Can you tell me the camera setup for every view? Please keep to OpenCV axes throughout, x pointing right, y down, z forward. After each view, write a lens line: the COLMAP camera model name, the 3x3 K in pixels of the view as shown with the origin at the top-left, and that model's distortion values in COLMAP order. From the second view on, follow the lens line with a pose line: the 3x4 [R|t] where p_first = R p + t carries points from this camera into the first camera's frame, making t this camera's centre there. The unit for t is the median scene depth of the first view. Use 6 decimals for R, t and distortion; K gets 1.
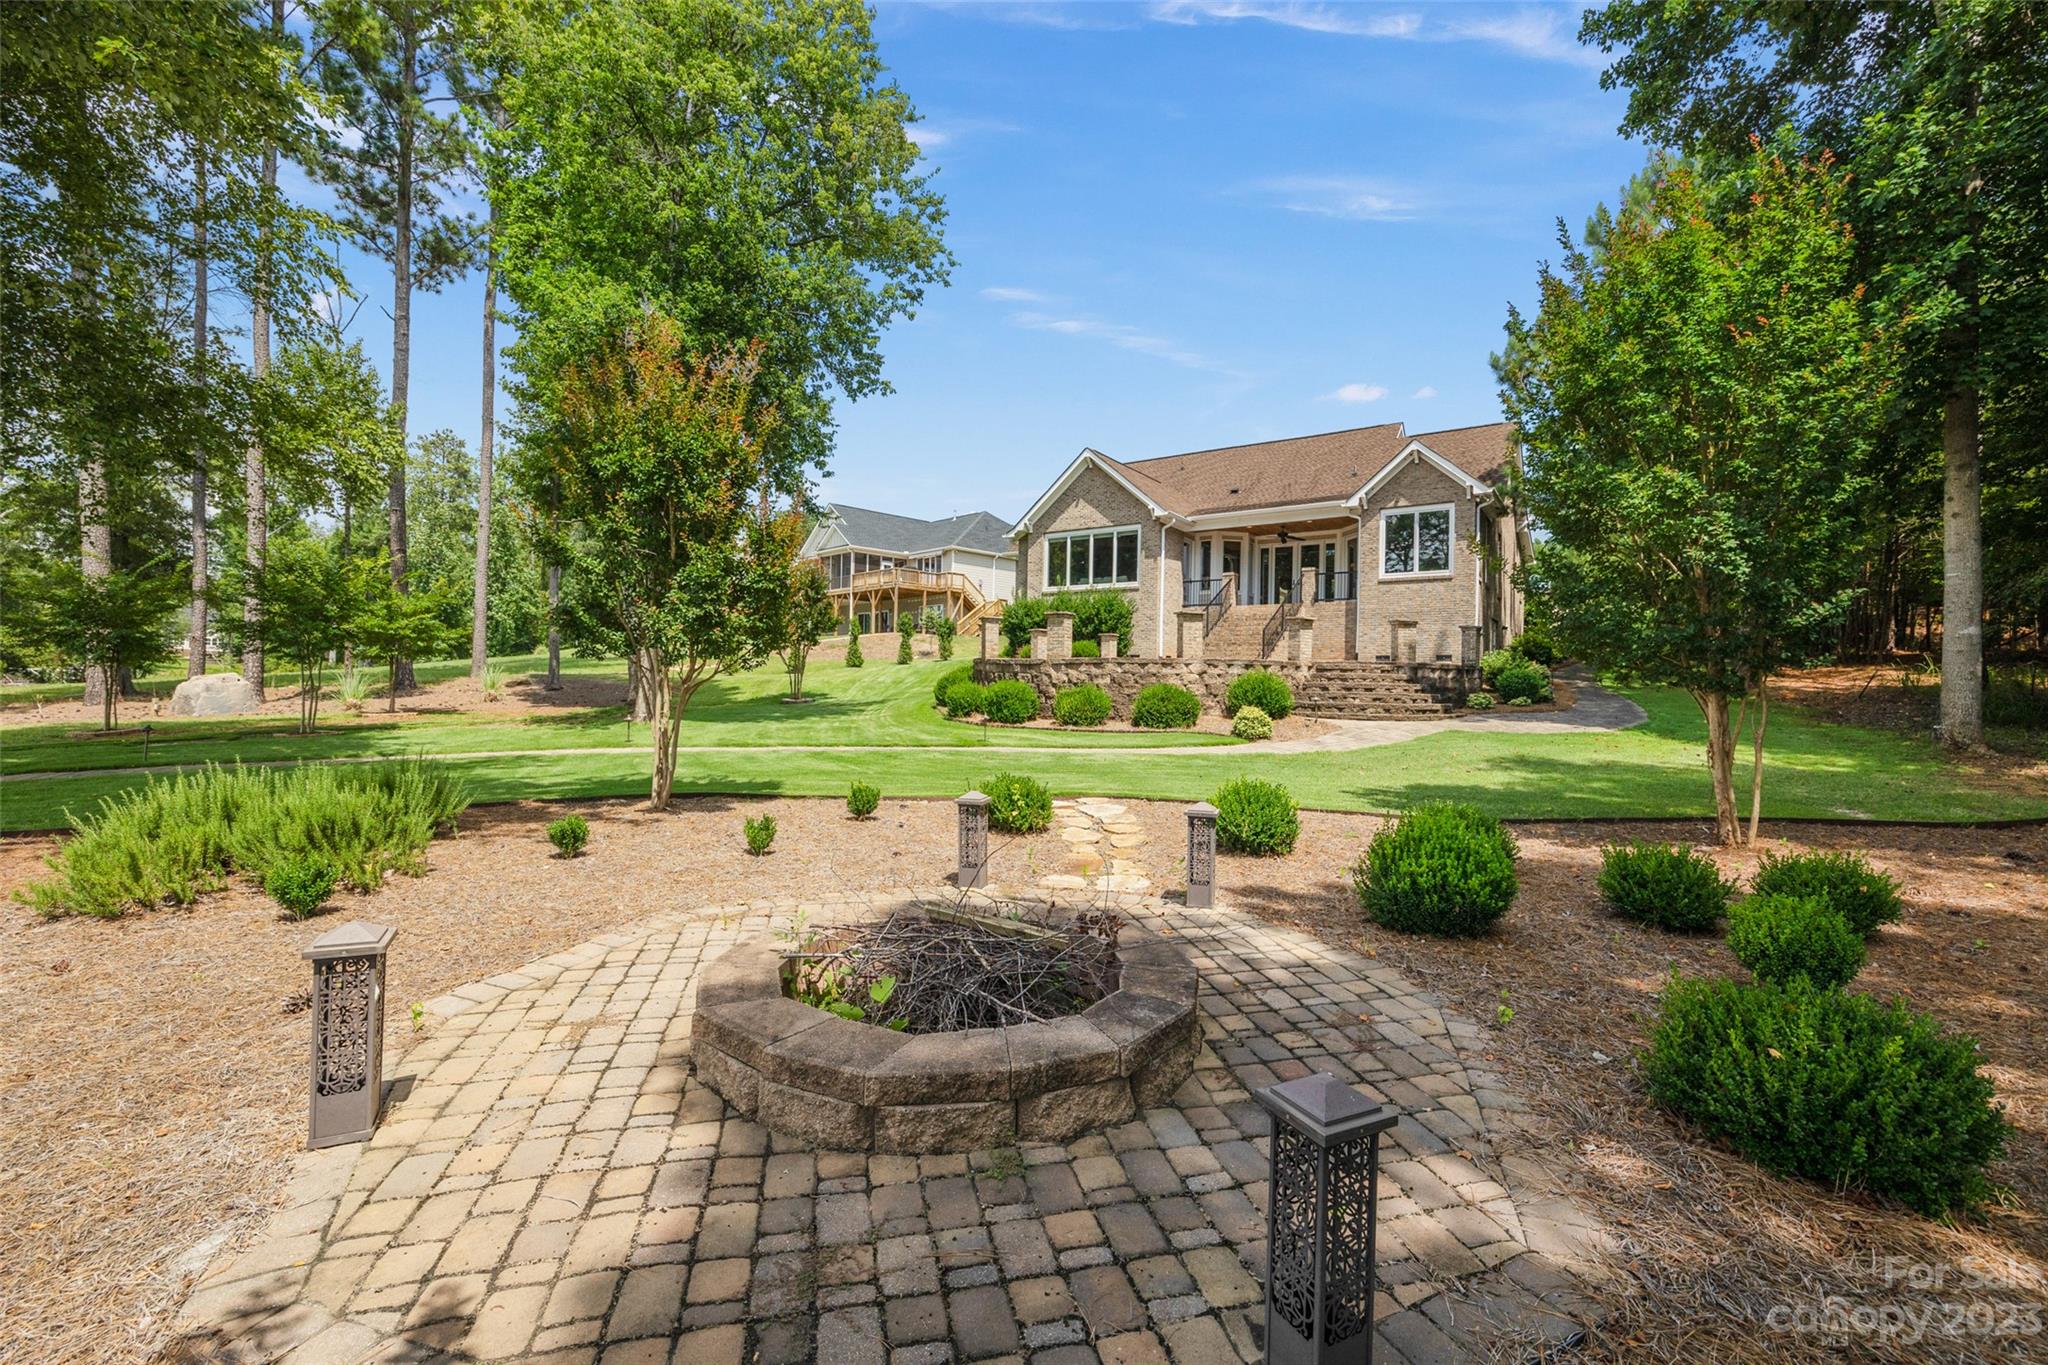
lens RADIAL K [[834.2, 0, 1026.4], [0, 834.2, 680.3], [0, 0, 1]] dist [-0.001633, 0.000748]
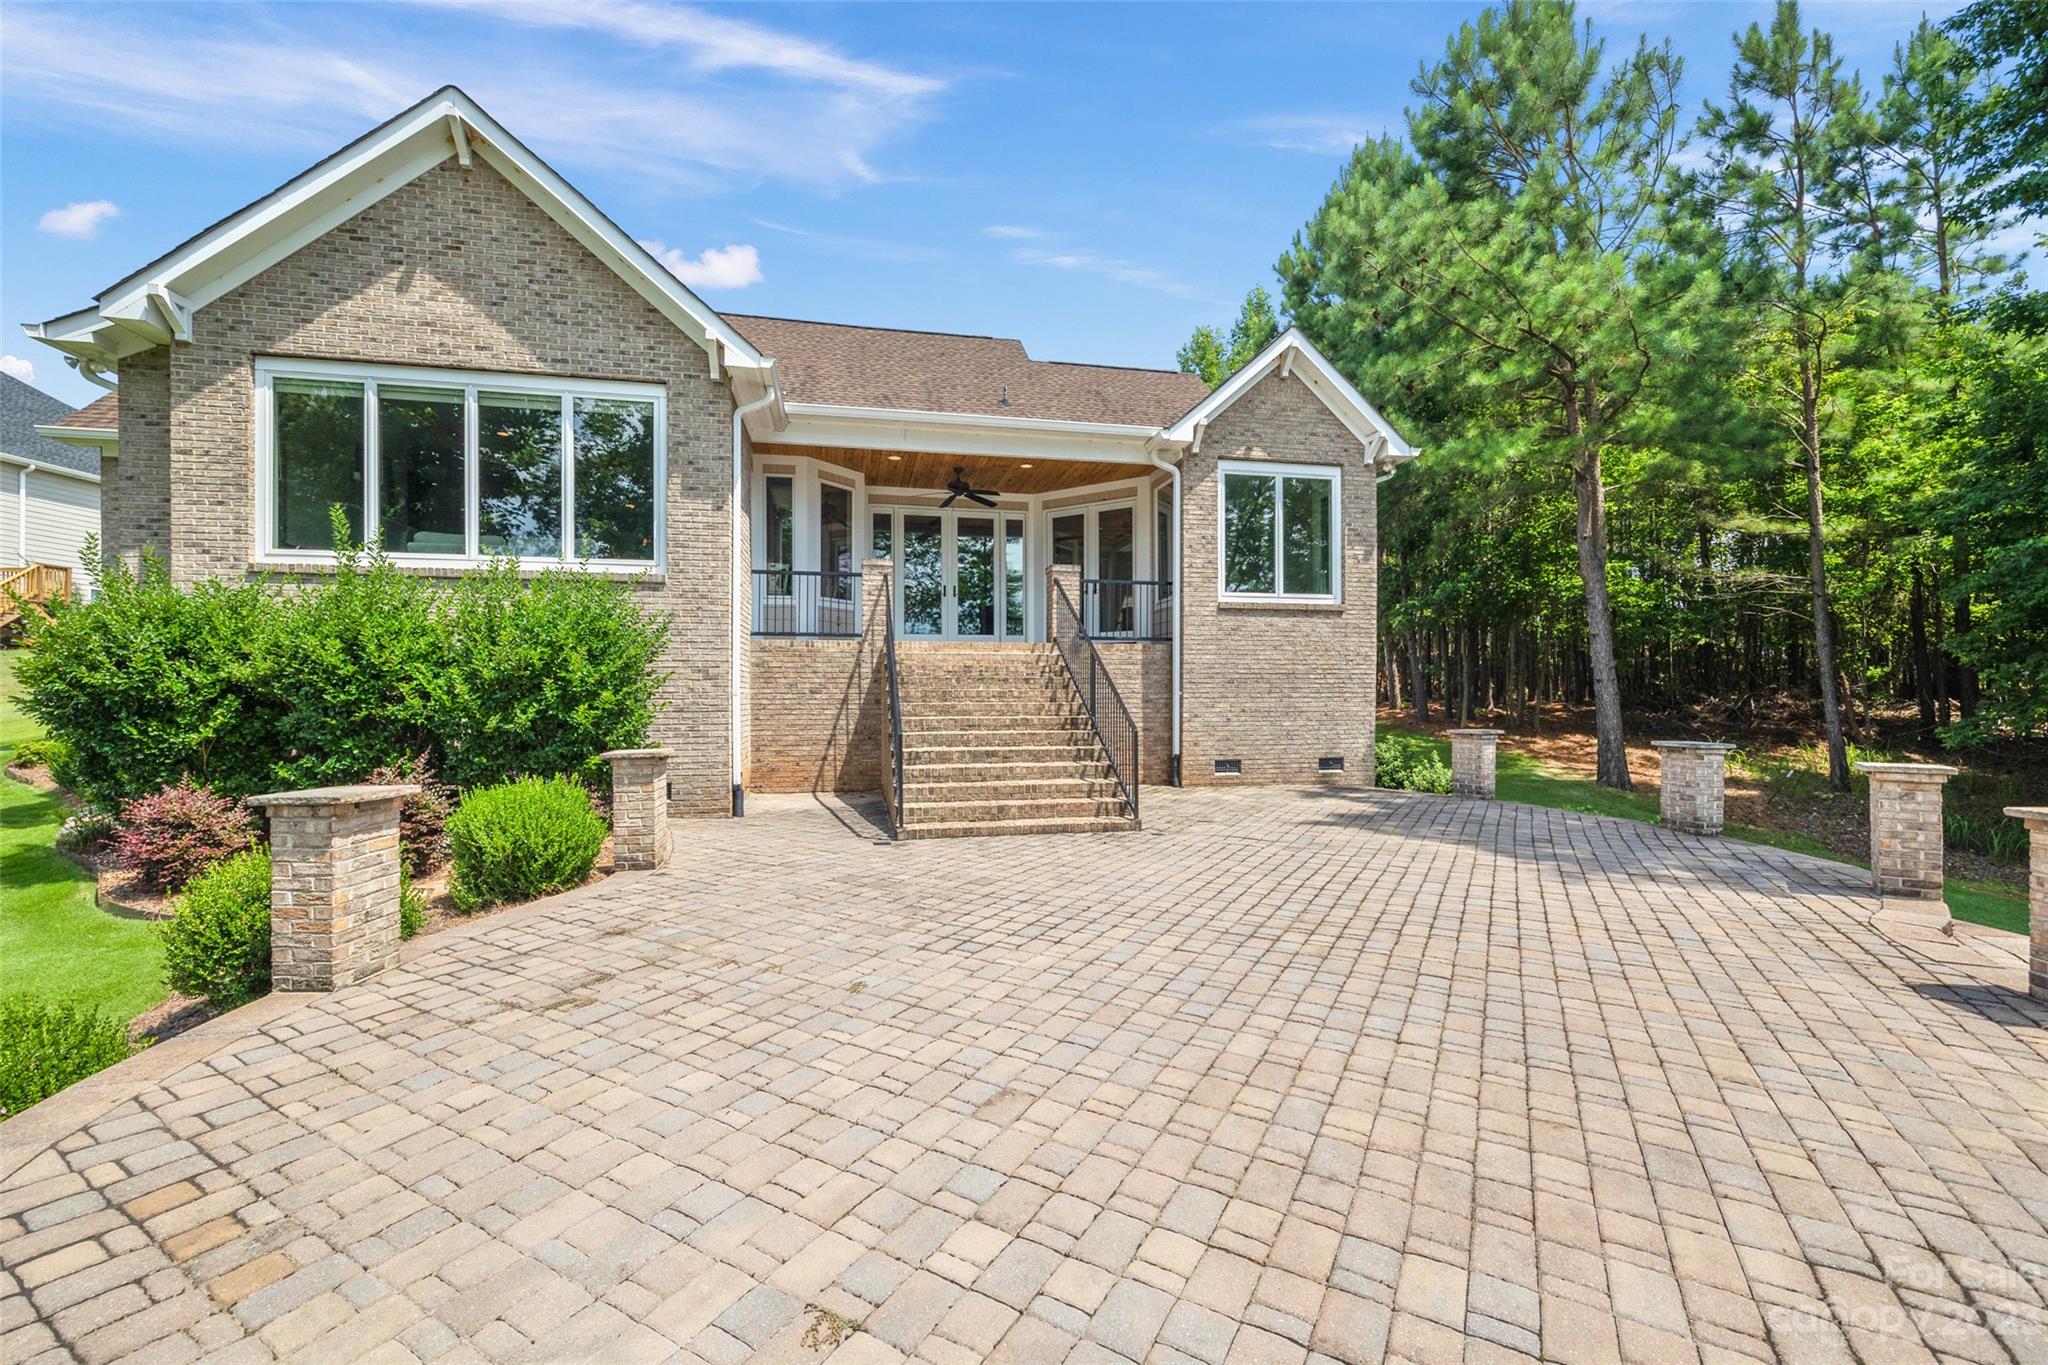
lens RADIAL K [[834.2, 0, 1016.2], [0, 834.2, 691.7], [0, 0, 1]] dist [-0.001633, 0.000748]
pose [[0.683457, -0.022674, 0.729638, -0.010847], [0.011615, 0.999729, 0.020188, -0.070961], [-0.729898, -0.005323, 0.683535, 0.665432]]
